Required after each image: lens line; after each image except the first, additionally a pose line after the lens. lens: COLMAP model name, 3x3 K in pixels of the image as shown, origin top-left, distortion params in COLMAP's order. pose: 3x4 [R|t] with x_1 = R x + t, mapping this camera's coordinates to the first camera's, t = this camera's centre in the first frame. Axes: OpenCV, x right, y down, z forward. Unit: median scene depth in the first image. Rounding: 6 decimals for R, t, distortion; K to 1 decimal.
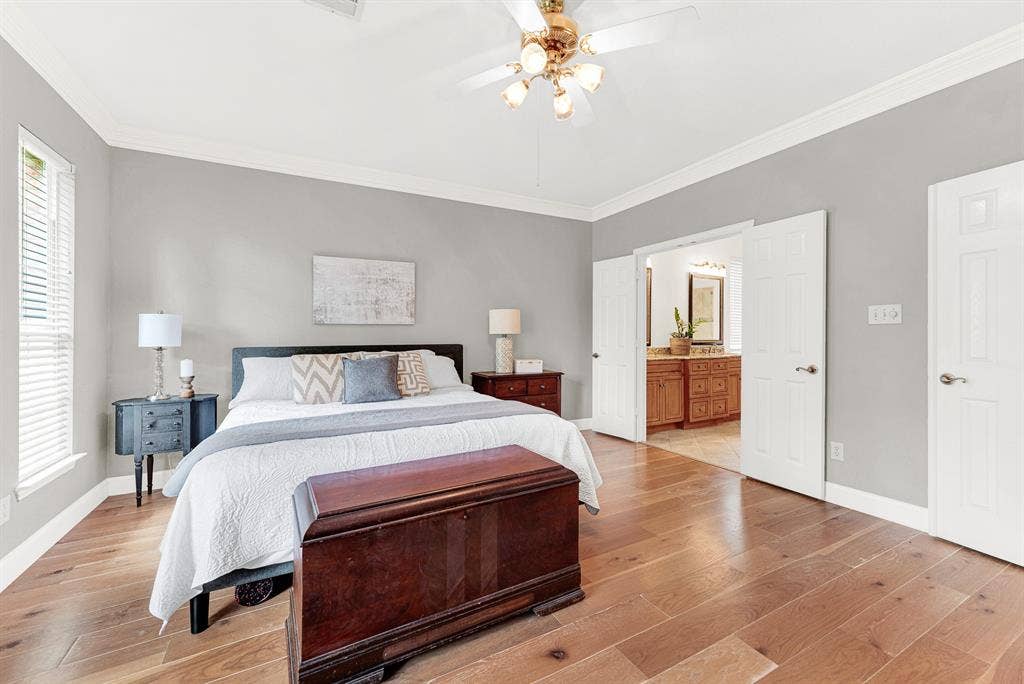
lens RADIAL K [[422.3, 0, 517.0], [0, 422.3, 336.0], [0, 0, 1]] dist [0.008236, 0.000345]
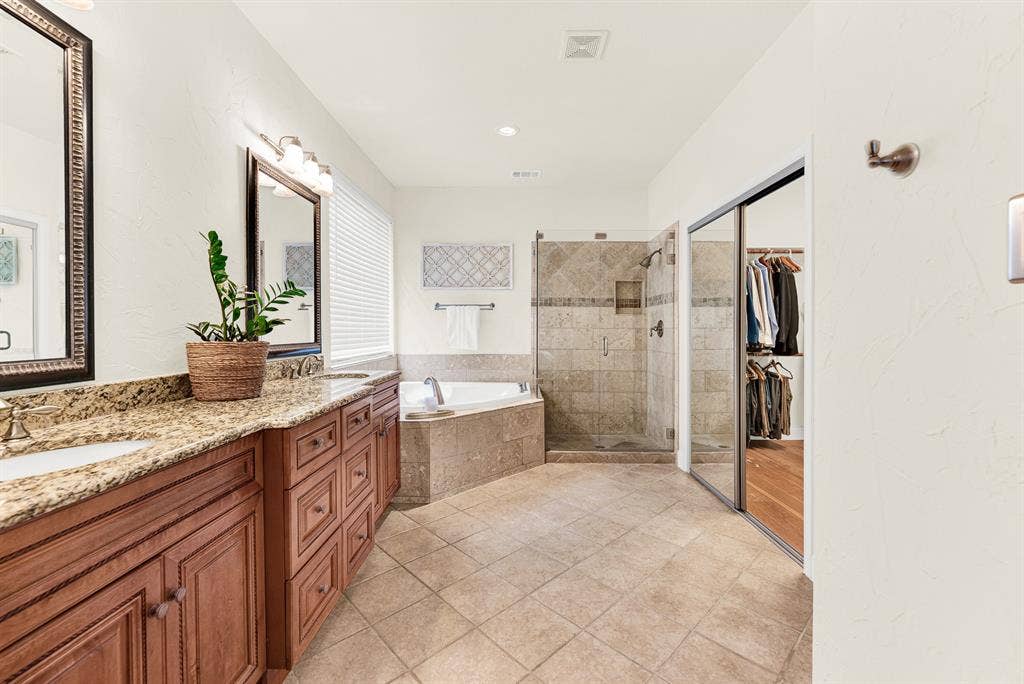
lens RADIAL K [[422.3, 0, 510.9], [0, 422.3, 335.9], [0, 0, 1]] dist [0.008236, 0.000345]
pose [[0.499908, -0.008863, 0.866033, 0.226603], [-0.007375, 0.999868, 0.014489, -0.004694], [-0.866047, -0.013631, 0.499777, 0.676870]]
